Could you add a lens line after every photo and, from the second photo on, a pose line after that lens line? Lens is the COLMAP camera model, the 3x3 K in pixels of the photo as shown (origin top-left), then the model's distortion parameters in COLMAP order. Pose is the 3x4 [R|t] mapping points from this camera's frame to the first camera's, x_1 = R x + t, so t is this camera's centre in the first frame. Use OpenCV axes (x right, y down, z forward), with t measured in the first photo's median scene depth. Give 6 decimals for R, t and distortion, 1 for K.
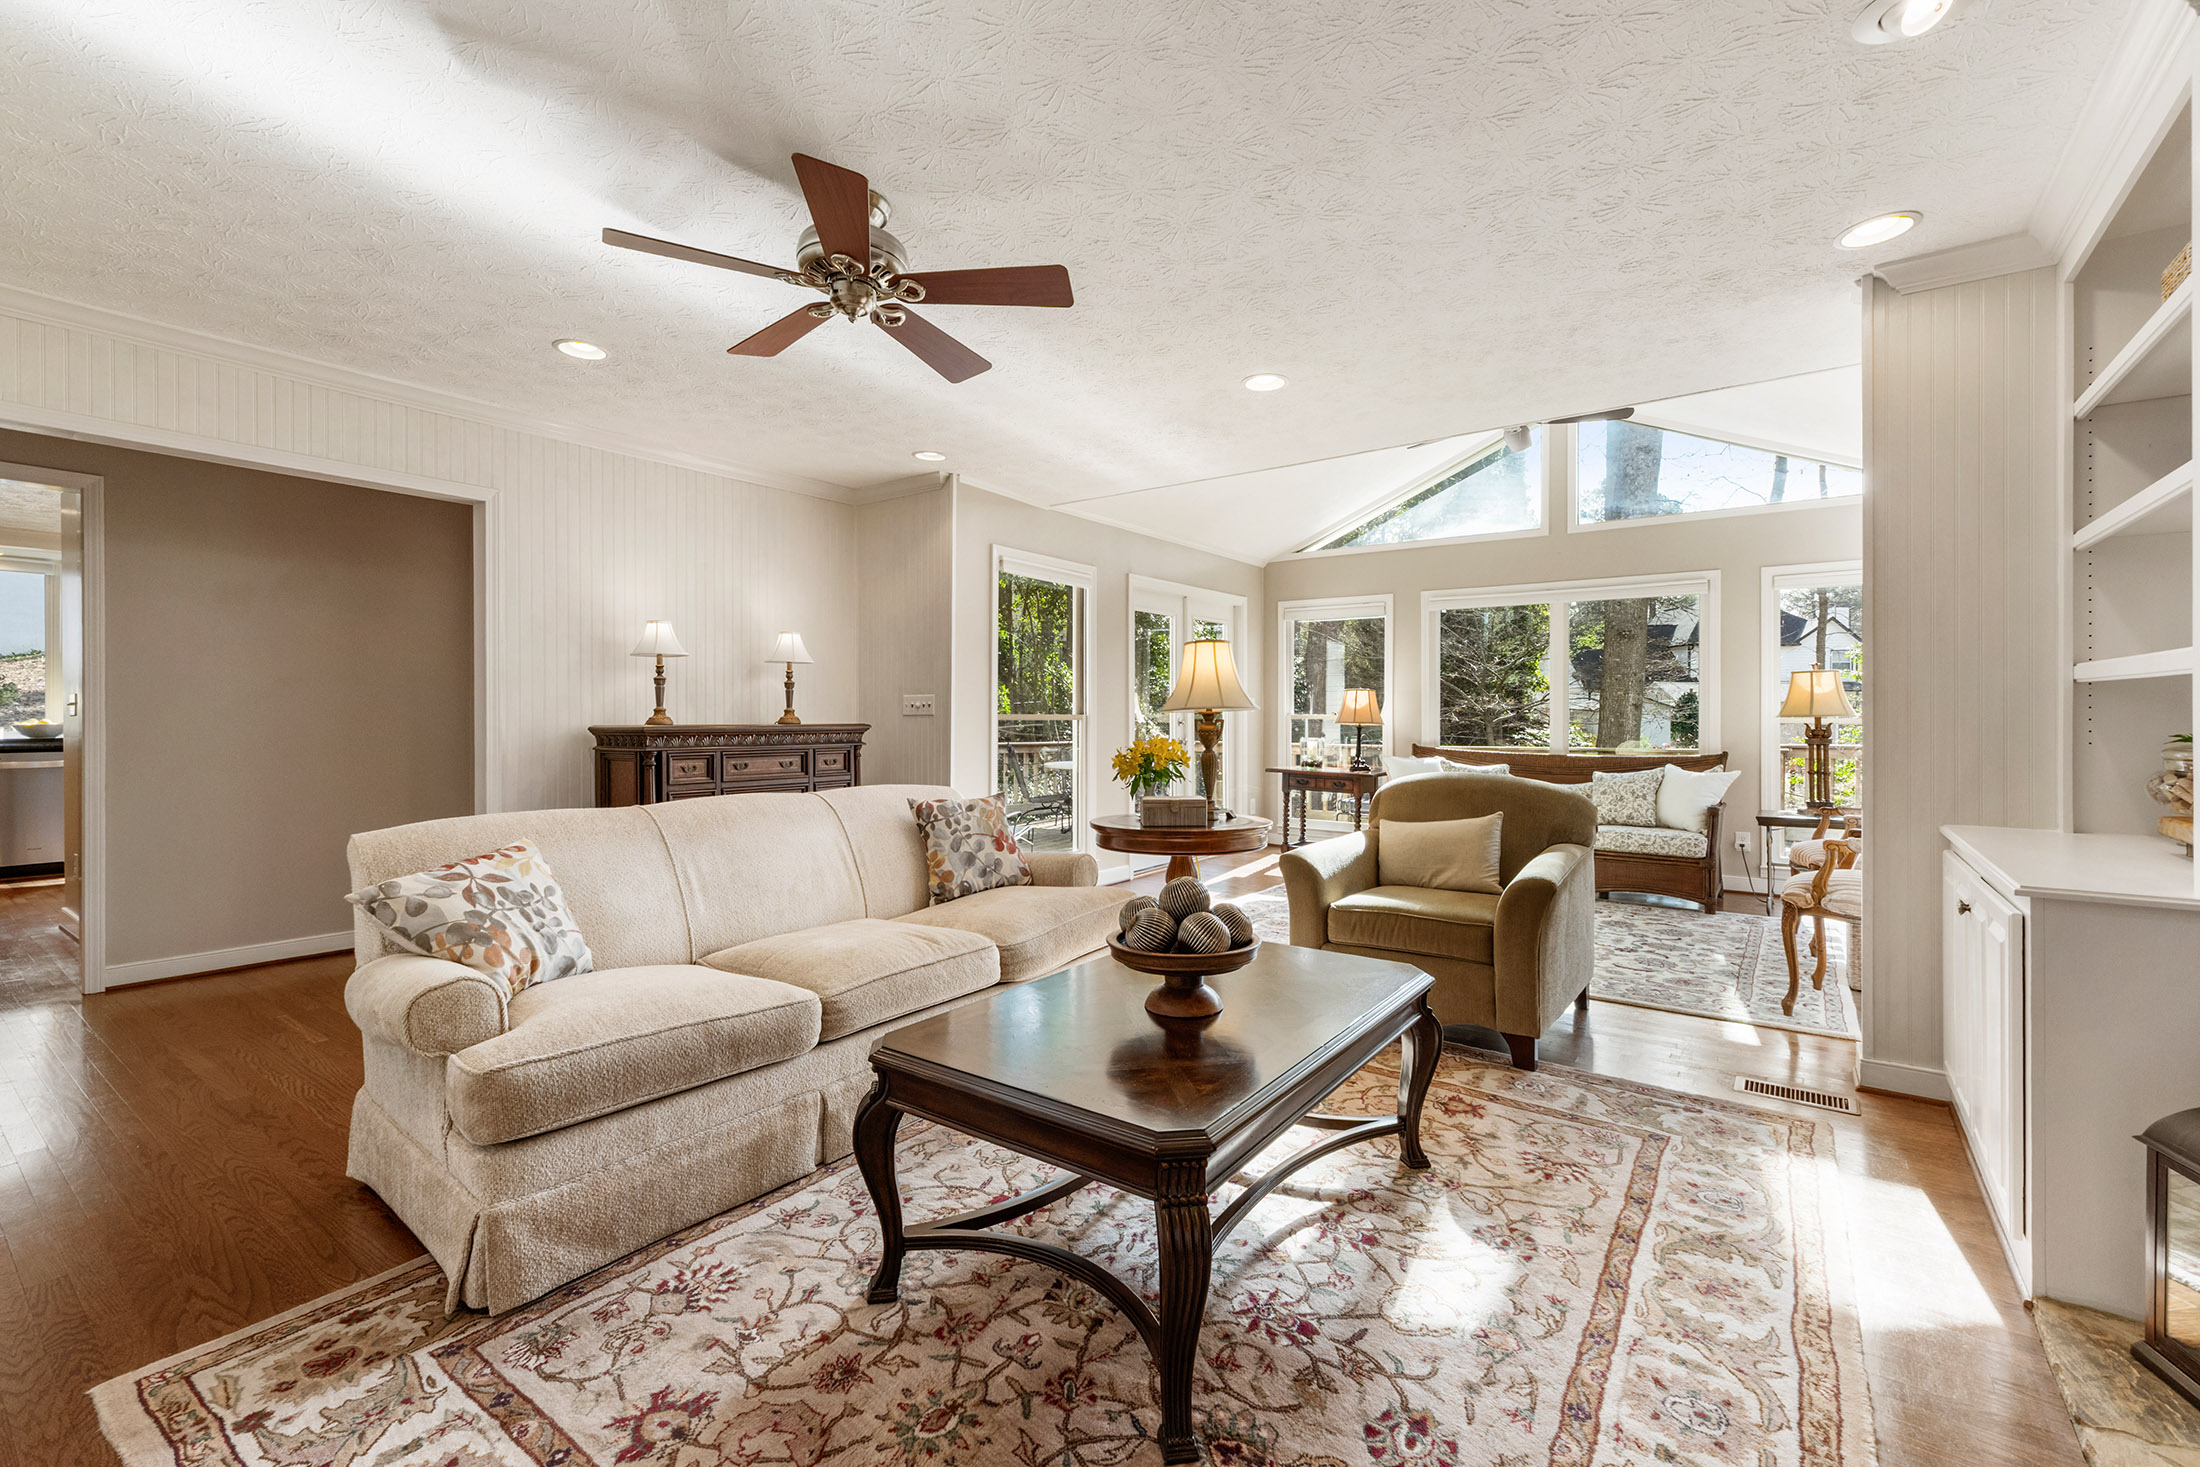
lens RADIAL K [[938.5, 0, 1114.3], [0, 938.5, 725.0], [0, 0, 1]] dist [0.005560, -0.000531]
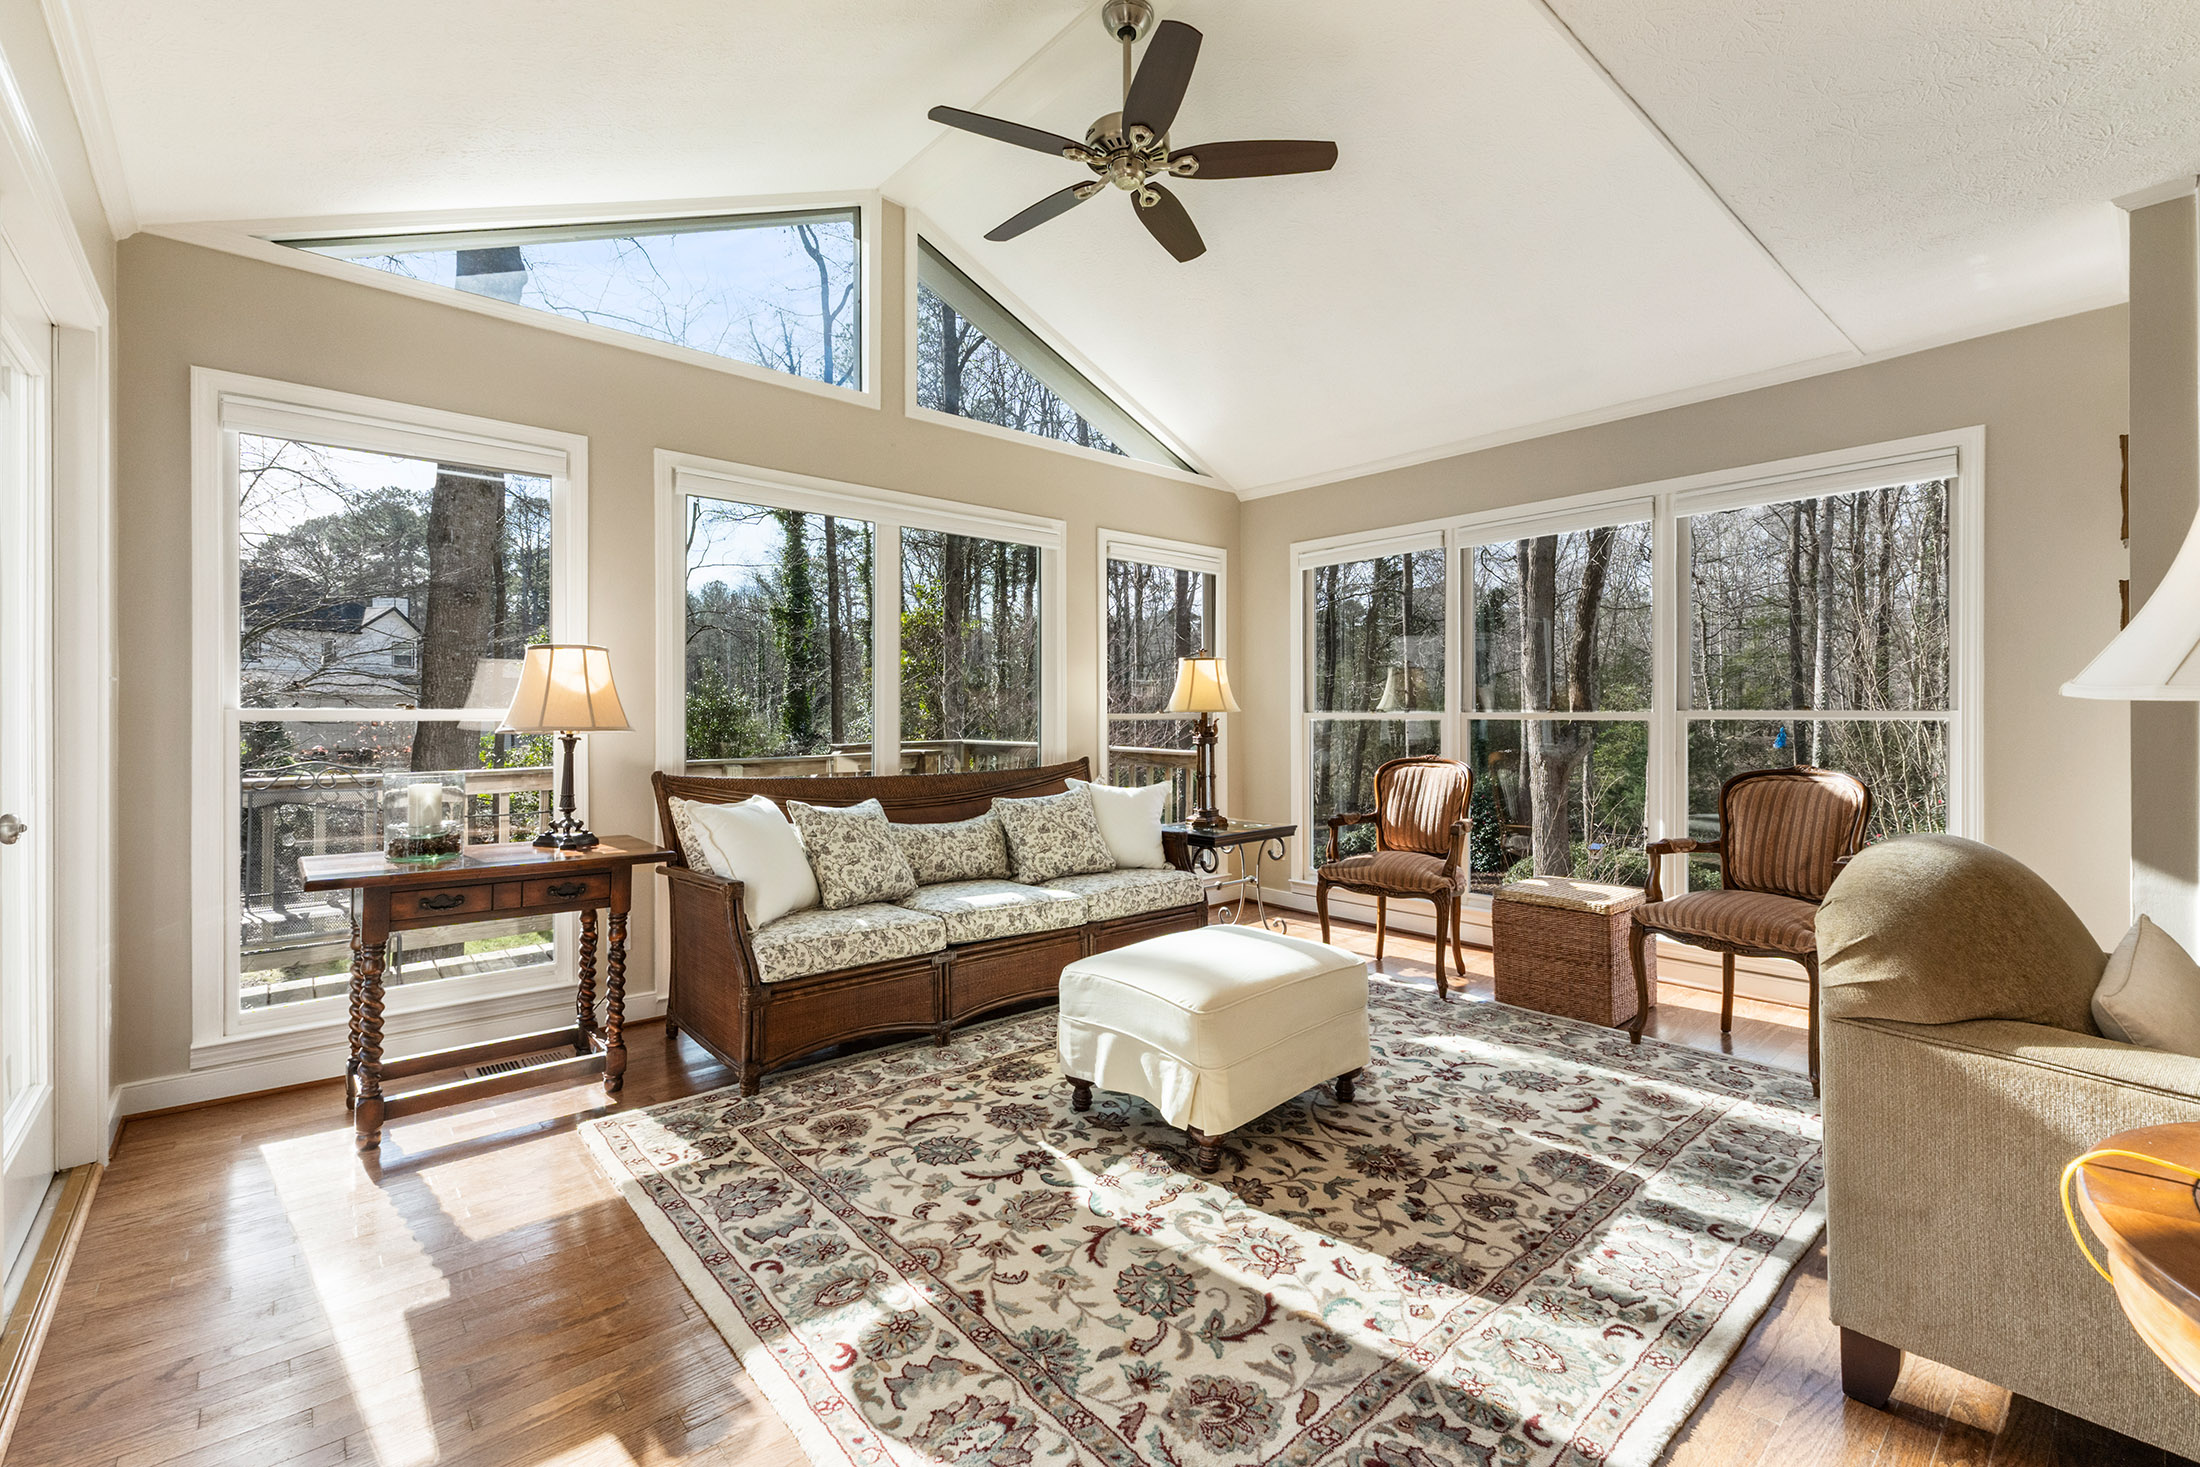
lens RADIAL K [[938.5, 0, 1112.2], [0, 938.5, 718.4], [0, 0, 1]] dist [0.005560, -0.000531]
pose [[0.223722, -0.008587, 0.974615, -0.376585], [0.009312, 0.999934, 0.006673, -0.031282], [-0.974609, 0.007583, 0.223787, 3.078812]]
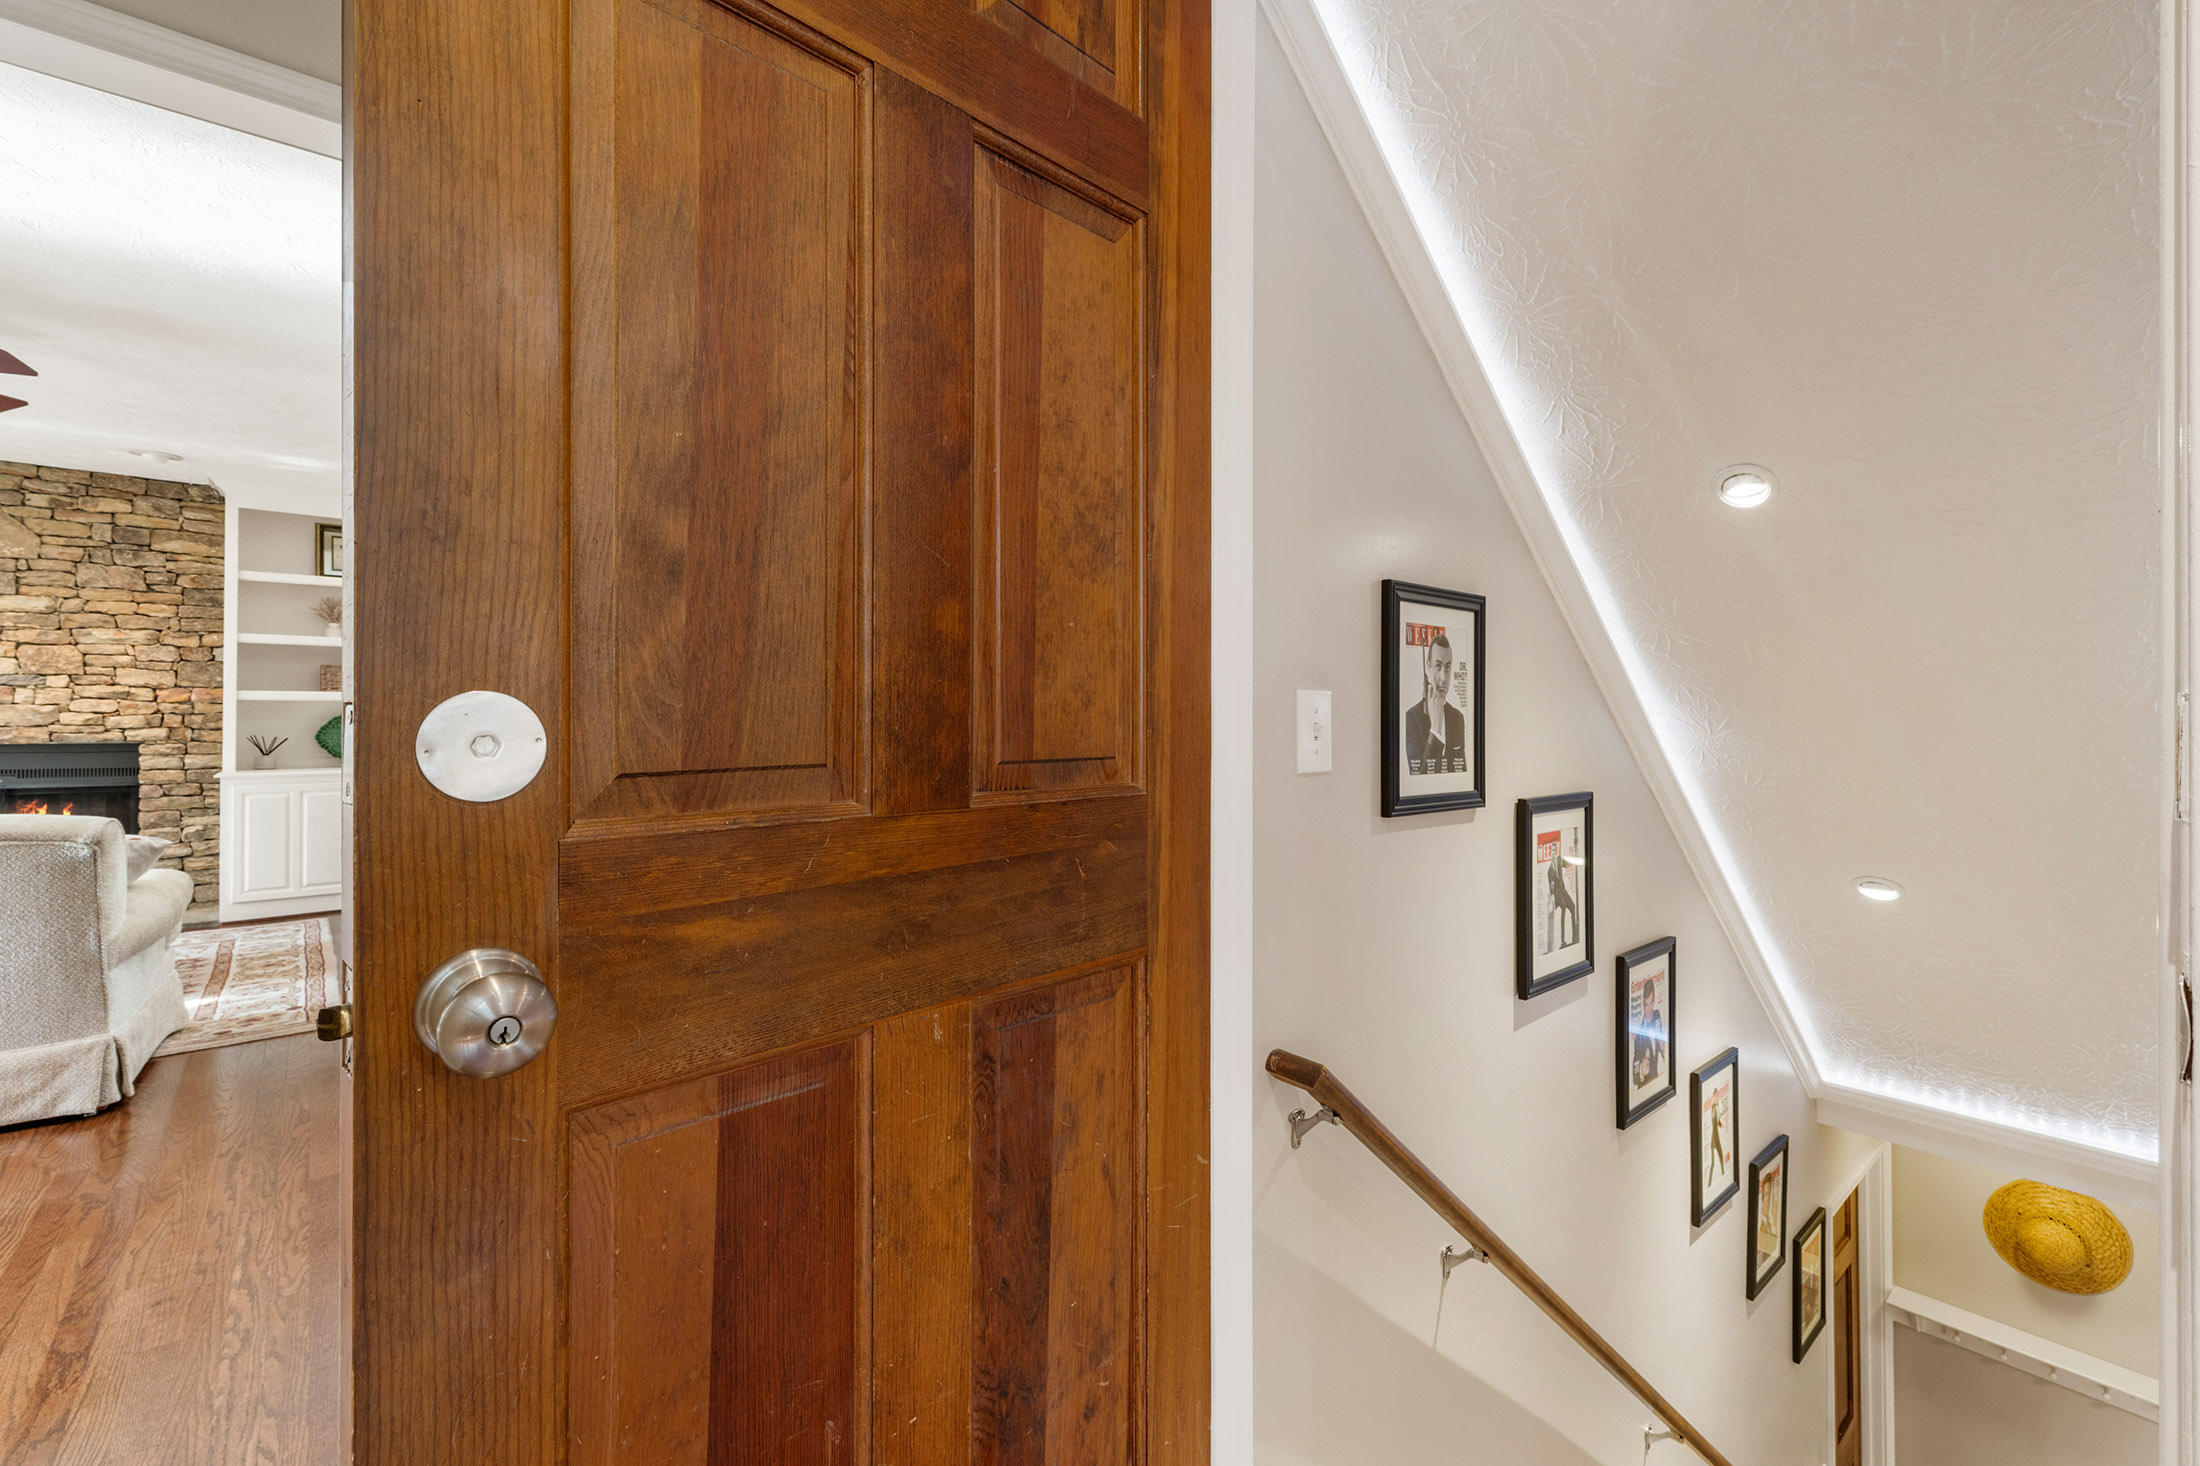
lens RADIAL K [[938.5, 0, 1118.0], [0, 938.5, 703.8], [0, 0, 1]] dist [0.005560, -0.000531]
pose [[-0.972277, 0.002565, 0.233818, -3.207090], [0.001924, 0.999994, -0.002967, -0.021894], [-0.233824, -0.002434, -0.972276, 2.596137]]
